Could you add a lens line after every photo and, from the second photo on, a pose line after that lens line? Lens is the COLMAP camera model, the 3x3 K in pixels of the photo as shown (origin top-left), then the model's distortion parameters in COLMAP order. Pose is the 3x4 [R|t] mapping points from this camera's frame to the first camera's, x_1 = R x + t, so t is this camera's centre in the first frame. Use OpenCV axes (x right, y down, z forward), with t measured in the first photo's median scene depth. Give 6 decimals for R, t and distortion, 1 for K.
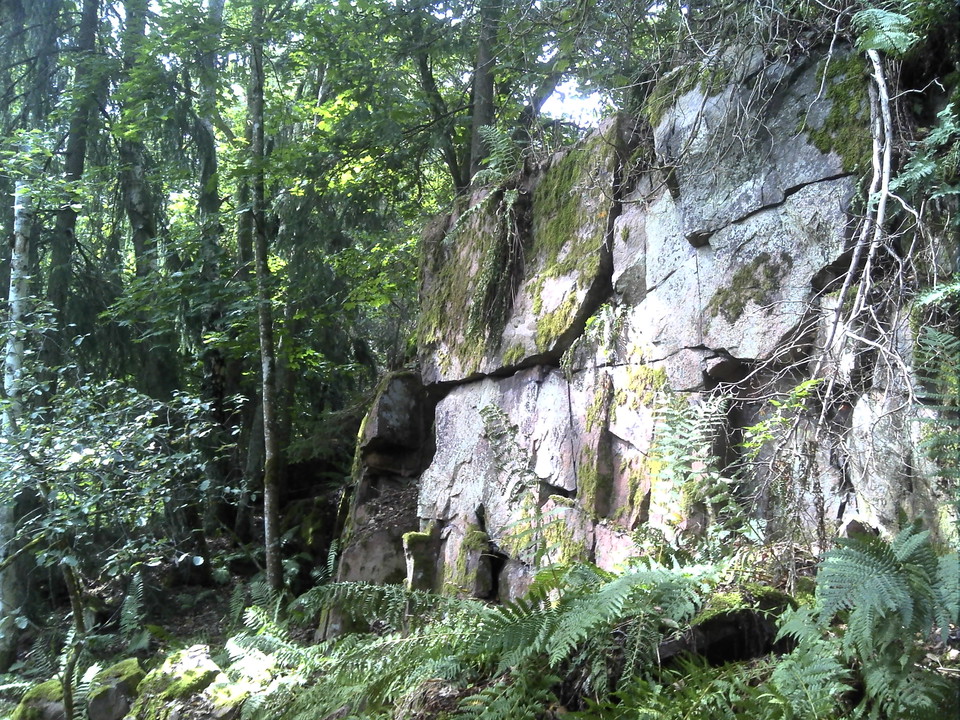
lens RADIAL K [[898.0, 0, 480.0], [0, 898.0, 360.0], [0, 0, 1]] dist [0.061115, -0.014263]
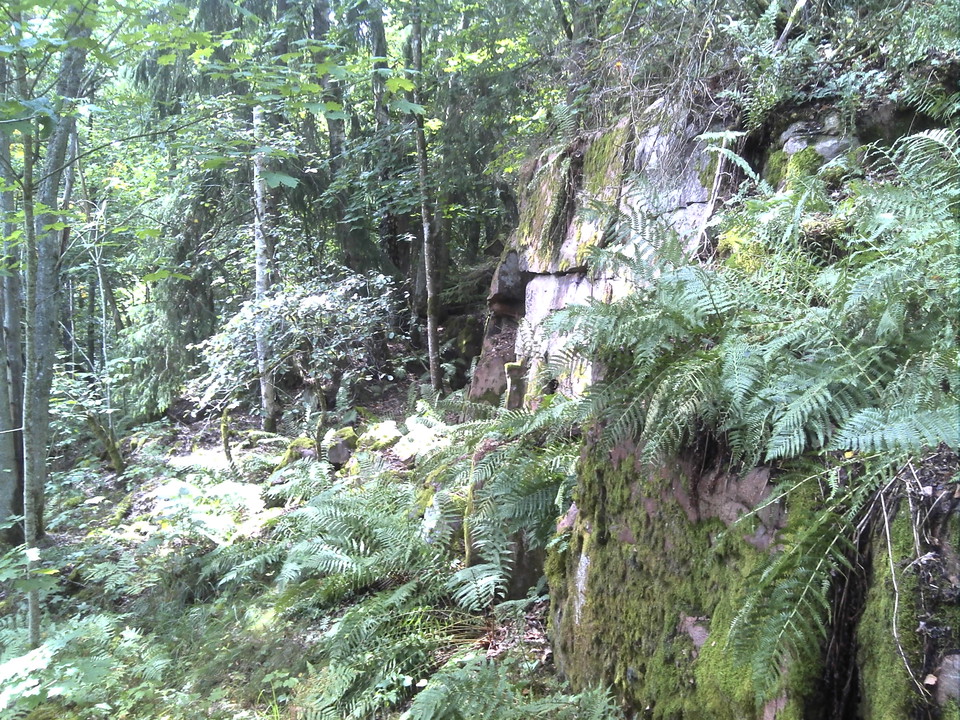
lens RADIAL K [[898.0, 0, 480.0], [0, 898.0, 360.0], [0, 0, 1]] dist [0.061115, -0.014263]
pose [[0.983035, 0.030224, -0.180911, 0.177250], [0.011545, 0.974178, 0.225484, -0.197281], [0.183055, -0.223747, 0.957302, -0.623357]]
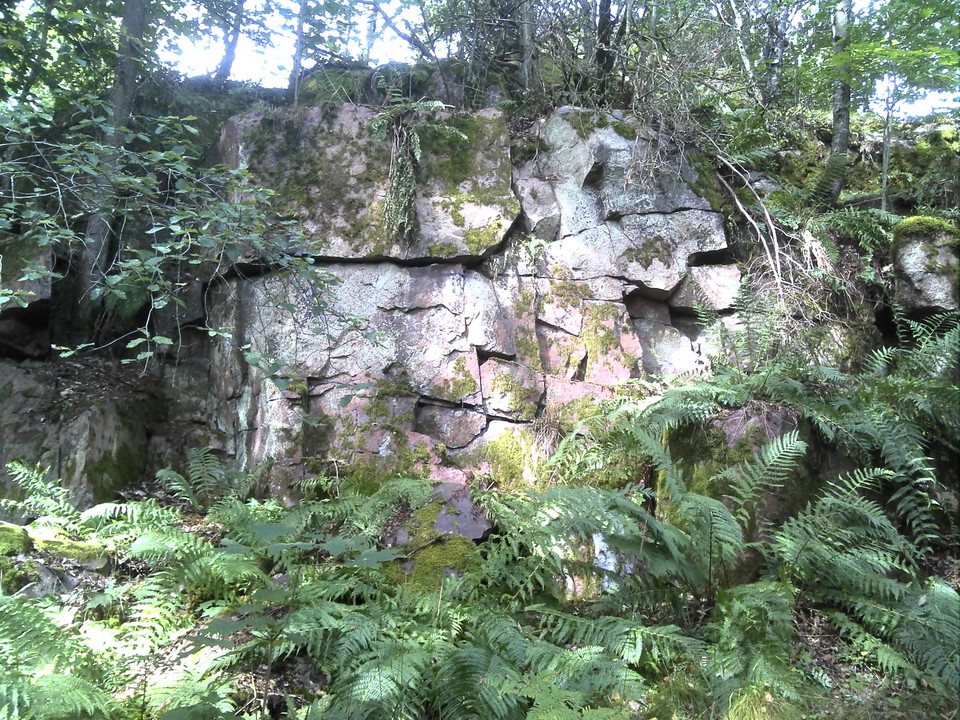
lens RADIAL K [[898.0, 0, 480.0], [0, 898.0, 360.0], [0, 0, 1]] dist [0.061115, -0.014263]
pose [[0.394332, 0.187336, 0.899671, -0.981857], [-0.118416, 0.981198, -0.152409, 0.310174], [-0.911307, -0.046435, 0.409102, 0.391726]]
